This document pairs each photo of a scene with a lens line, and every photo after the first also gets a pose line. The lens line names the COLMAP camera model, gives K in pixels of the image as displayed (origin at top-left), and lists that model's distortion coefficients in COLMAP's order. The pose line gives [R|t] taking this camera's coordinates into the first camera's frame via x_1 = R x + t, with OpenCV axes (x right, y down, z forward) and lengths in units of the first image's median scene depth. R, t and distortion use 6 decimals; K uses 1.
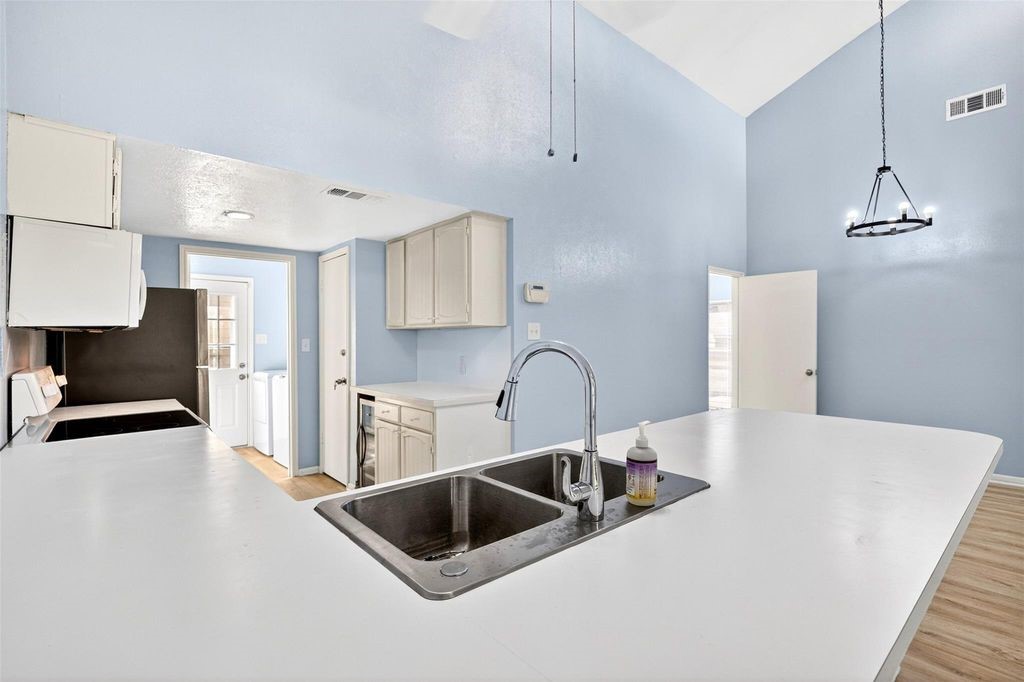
lens RADIAL K [[477.1, 0, 511.2], [0, 477.1, 341.0], [0, 0, 1]] dist [-0.004057, -0.000699]
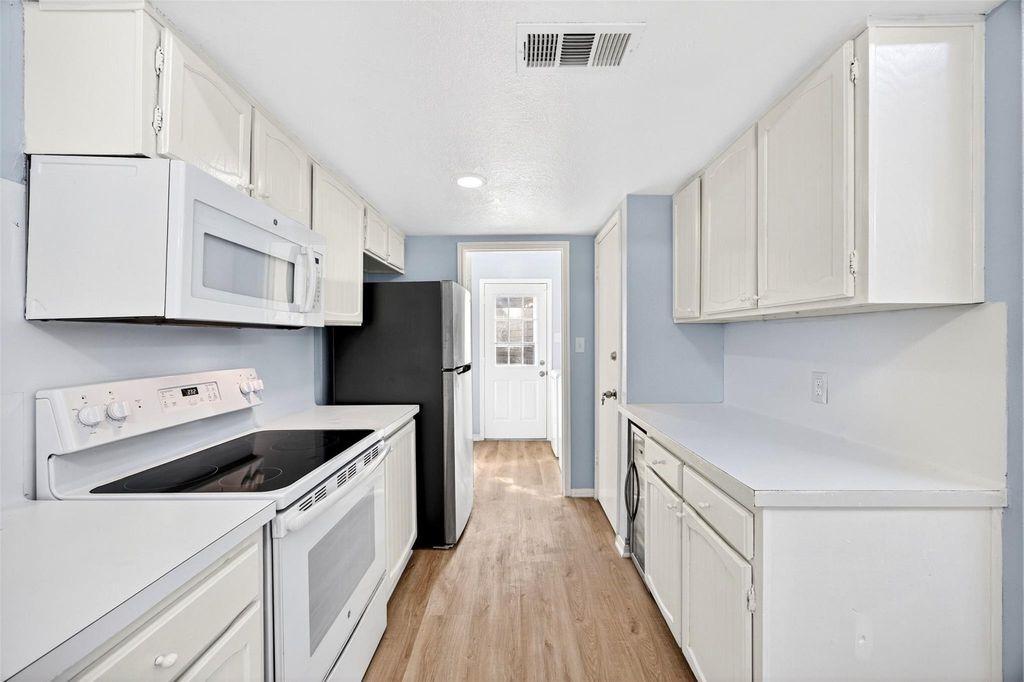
lens RADIAL K [[386.9, 0, 512.3], [0, 386.9, 340.6], [0, 0, 1]] dist [-0.004808, 0.000236]
pose [[0.753745, 0.004621, -0.657151, -0.074650], [-0.002771, 0.999989, 0.003853, -0.001641], [0.657161, -0.001083, 0.753749, 0.443124]]
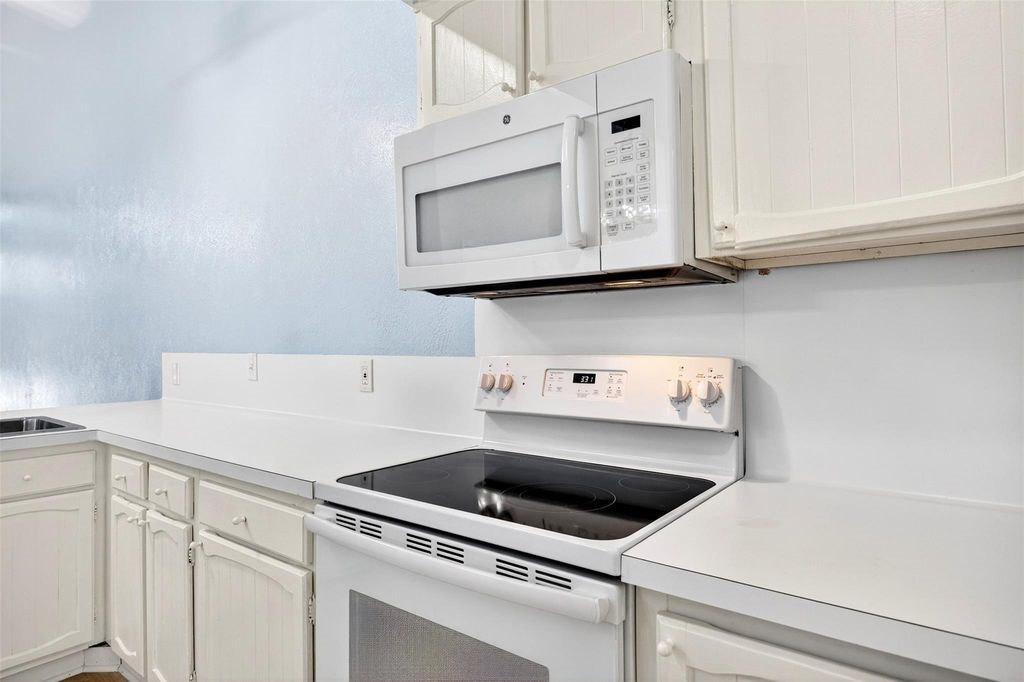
lens RADIAL K [[581.5, 0, 514.8], [0, 581.5, 334.4], [0, 0, 1]] dist [-0.001112, 0.000636]
pose [[-0.977276, 0.016101, -0.211360, -0.372695], [0.017751, 0.999825, -0.005913, 0.017173], [0.211228, -0.009531, -0.977390, 0.856530]]
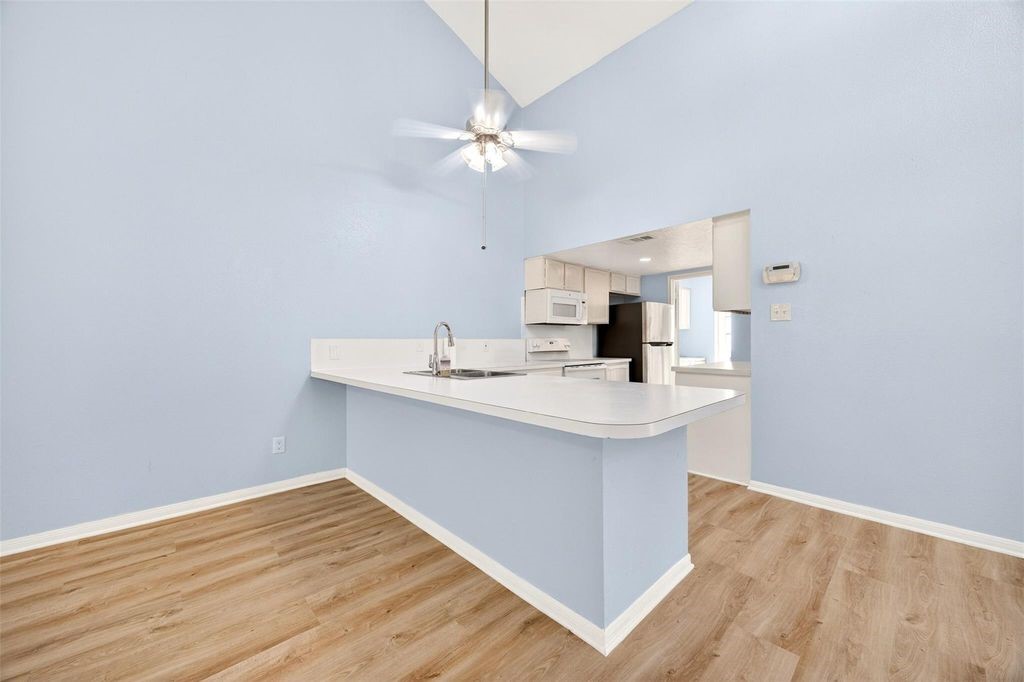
lens RADIAL K [[386.9, 0, 516.8], [0, 386.9, 341.2], [0, 0, 1]] dist [-0.004808, 0.000236]
pose [[0.046904, 0.007443, -0.998872, 0.696550], [0.000878, 0.999972, 0.007492, 0.029371], [0.998899, -0.001228, 0.046896, 0.346059]]
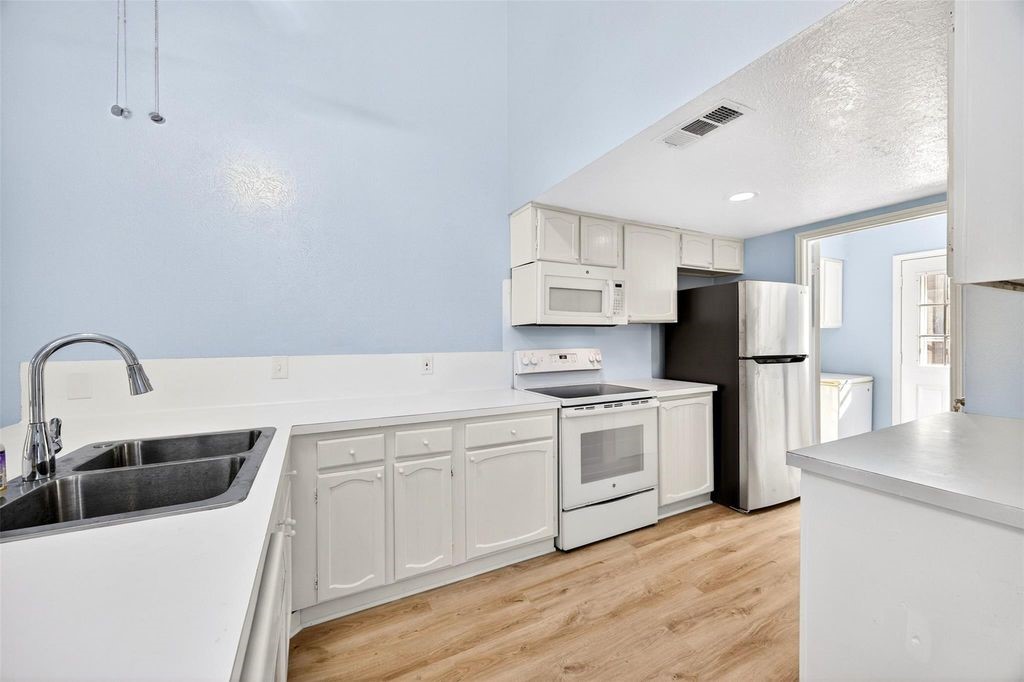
lens RADIAL K [[386.9, 0, 519.5], [0, 386.9, 340.0], [0, 0, 1]] dist [-0.004808, 0.000236]
pose [[-0.219793, 0.014805, -0.975434, 0.203384], [0.004966, 0.999889, 0.014057, 0.002397], [0.975534, -0.001754, -0.219842, 0.585993]]
